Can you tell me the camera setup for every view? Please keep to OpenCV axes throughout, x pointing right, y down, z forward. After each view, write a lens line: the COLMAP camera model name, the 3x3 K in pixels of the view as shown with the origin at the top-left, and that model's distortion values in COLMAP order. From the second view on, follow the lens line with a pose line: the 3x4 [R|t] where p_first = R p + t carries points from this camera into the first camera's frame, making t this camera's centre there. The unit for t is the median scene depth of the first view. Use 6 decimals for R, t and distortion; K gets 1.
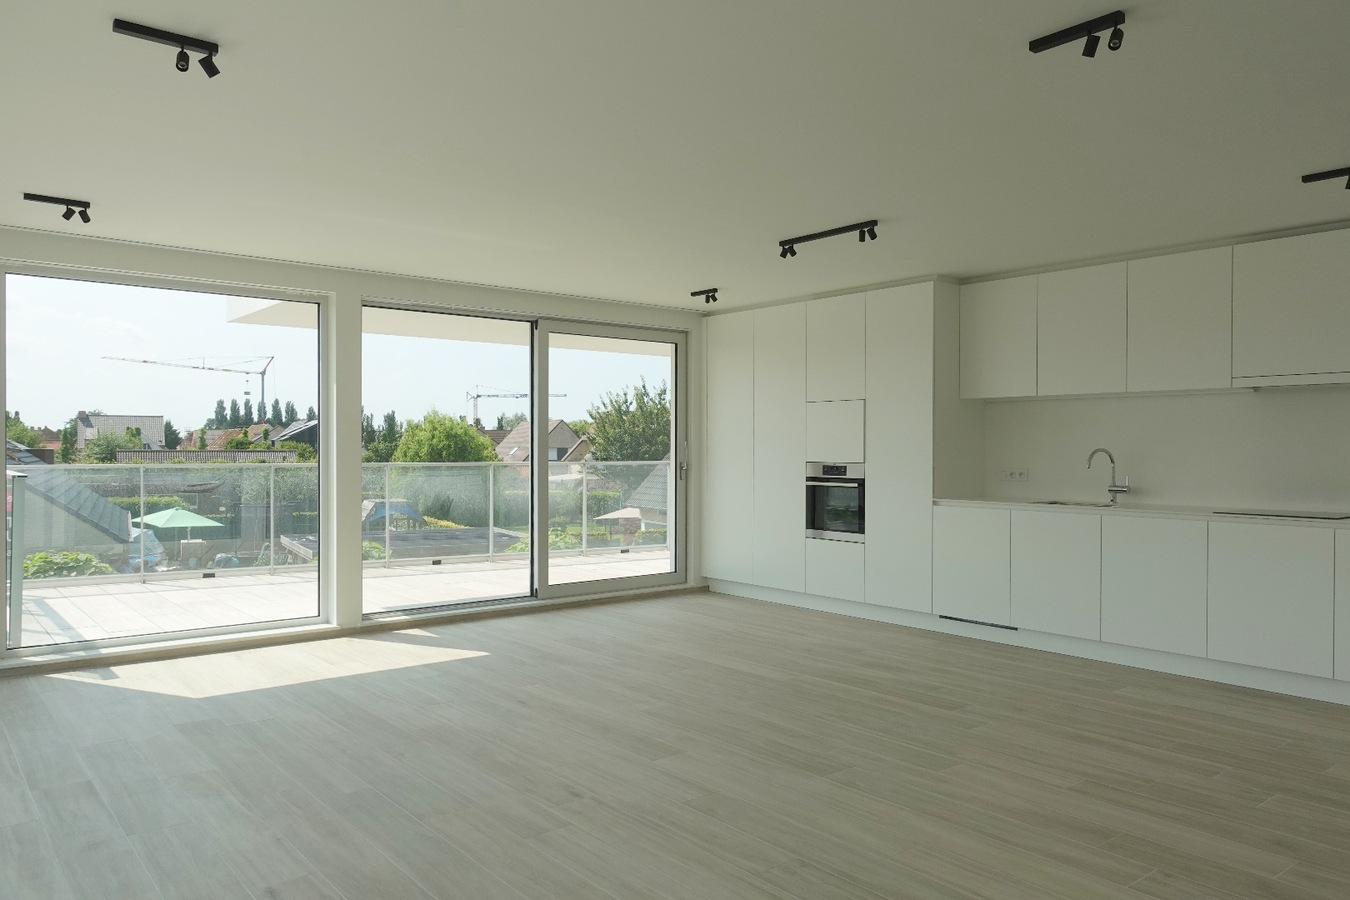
lens RADIAL K [[966.1, 0, 690.9], [0, 966.1, 449.1], [0, 0, 1]] dist [0.003166, 0.000097]
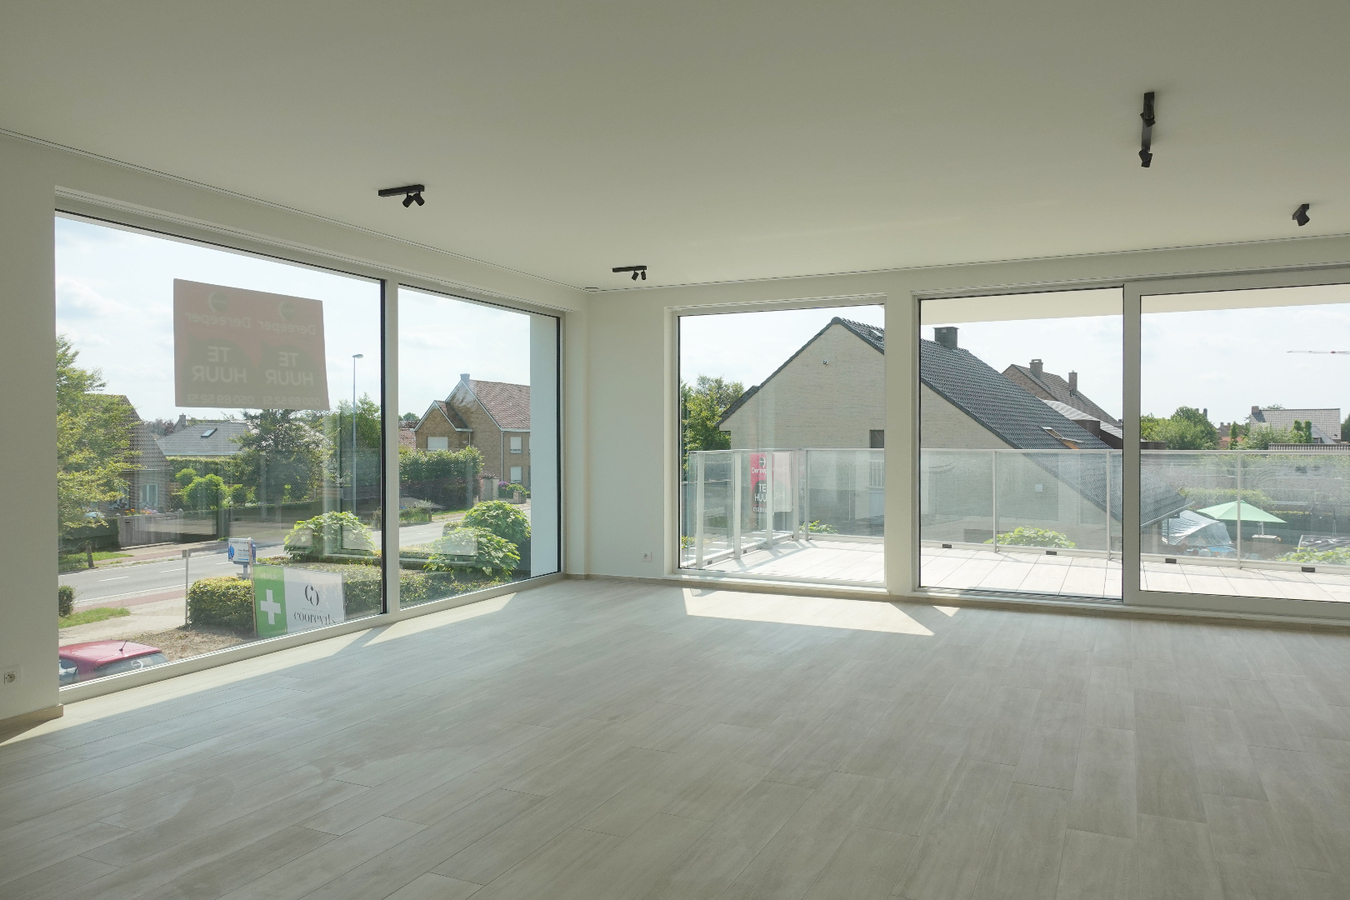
lens RADIAL K [[966.1, 0, 690.9], [0, 966.1, 449.1], [0, 0, 1]] dist [0.003166, 0.000097]
pose [[0.423388, 0.003643, -0.905941, 0.461917], [0.000751, 0.999990, 0.004373, 0.011161], [0.905948, -0.002532, 0.423381, 0.273472]]
